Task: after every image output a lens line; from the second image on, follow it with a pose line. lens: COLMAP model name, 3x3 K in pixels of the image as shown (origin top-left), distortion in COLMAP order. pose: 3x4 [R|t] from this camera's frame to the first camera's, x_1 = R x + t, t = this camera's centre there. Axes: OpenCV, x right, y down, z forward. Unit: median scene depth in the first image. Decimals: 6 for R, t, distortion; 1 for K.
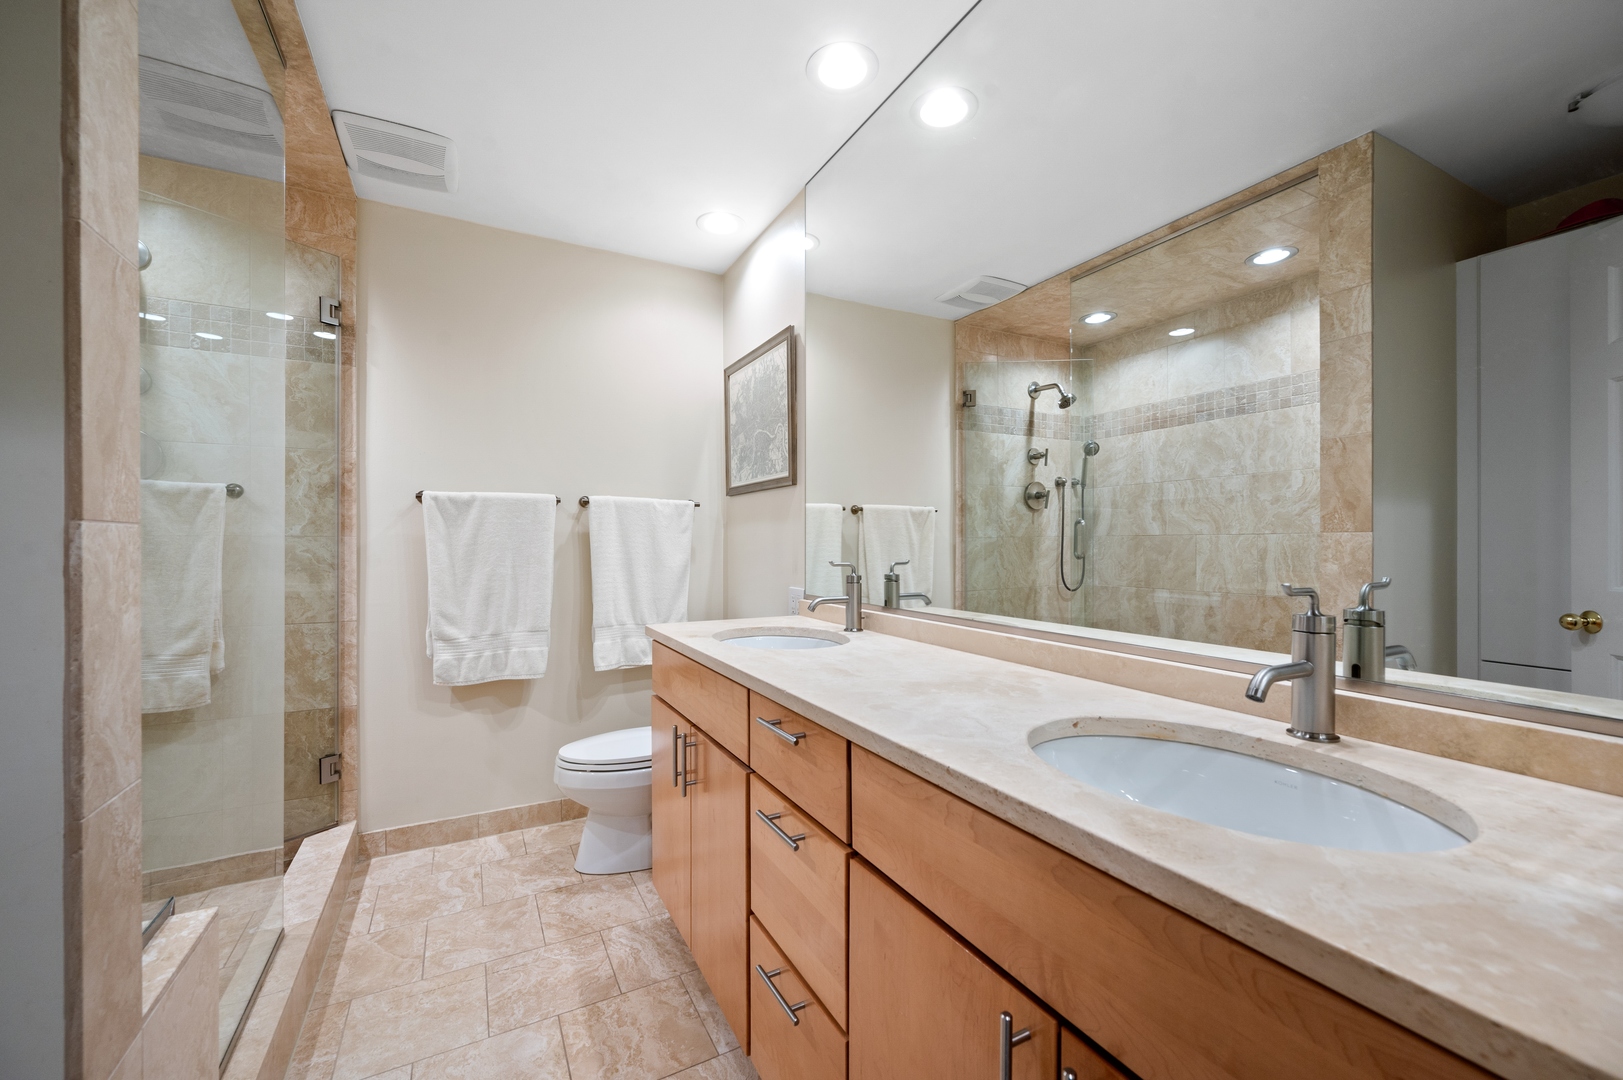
lens RADIAL K [[639.3, 0, 805.0], [0, 639.3, 548.9], [0, 0, 1]] dist [-0.001485, 0.000296]
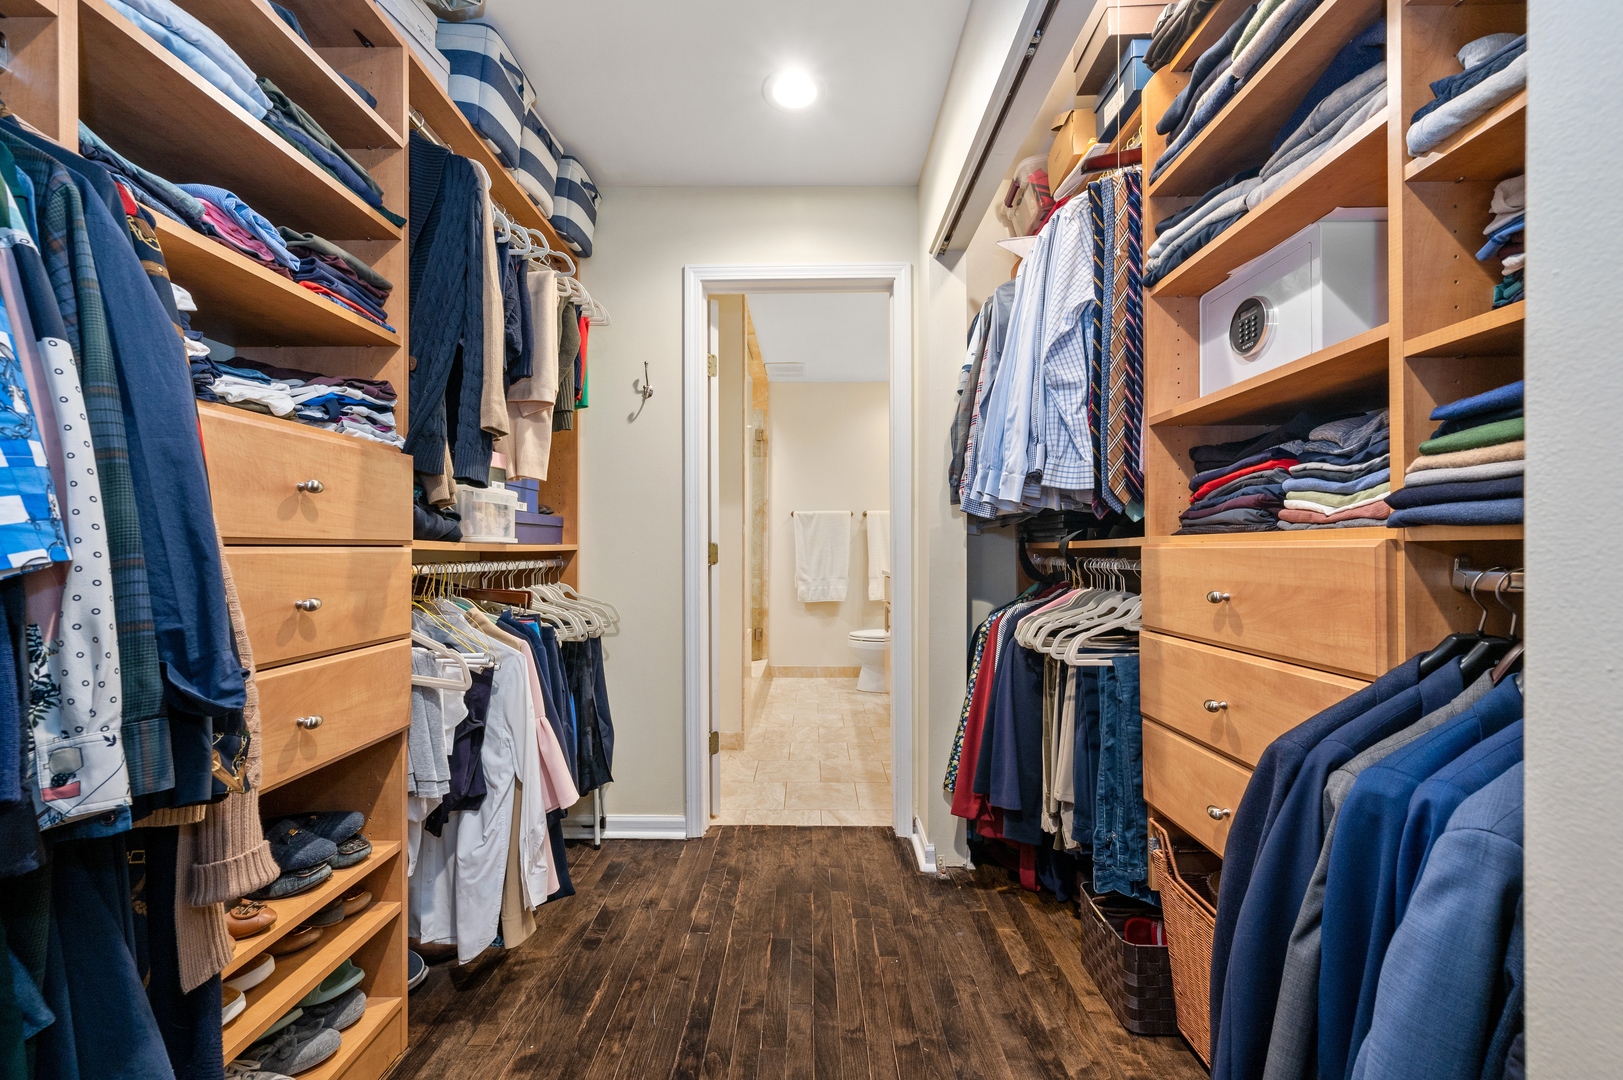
lens RADIAL K [[639.3, 0, 809.7], [0, 639.3, 542.7], [0, 0, 1]] dist [-0.001485, 0.000296]
pose [[0.880207, 0.000251, -0.474590, 0.476741], [-0.000998, 0.999999, -0.001321, 0.018160], [0.474589, 0.001636, 0.880206, -0.878884]]
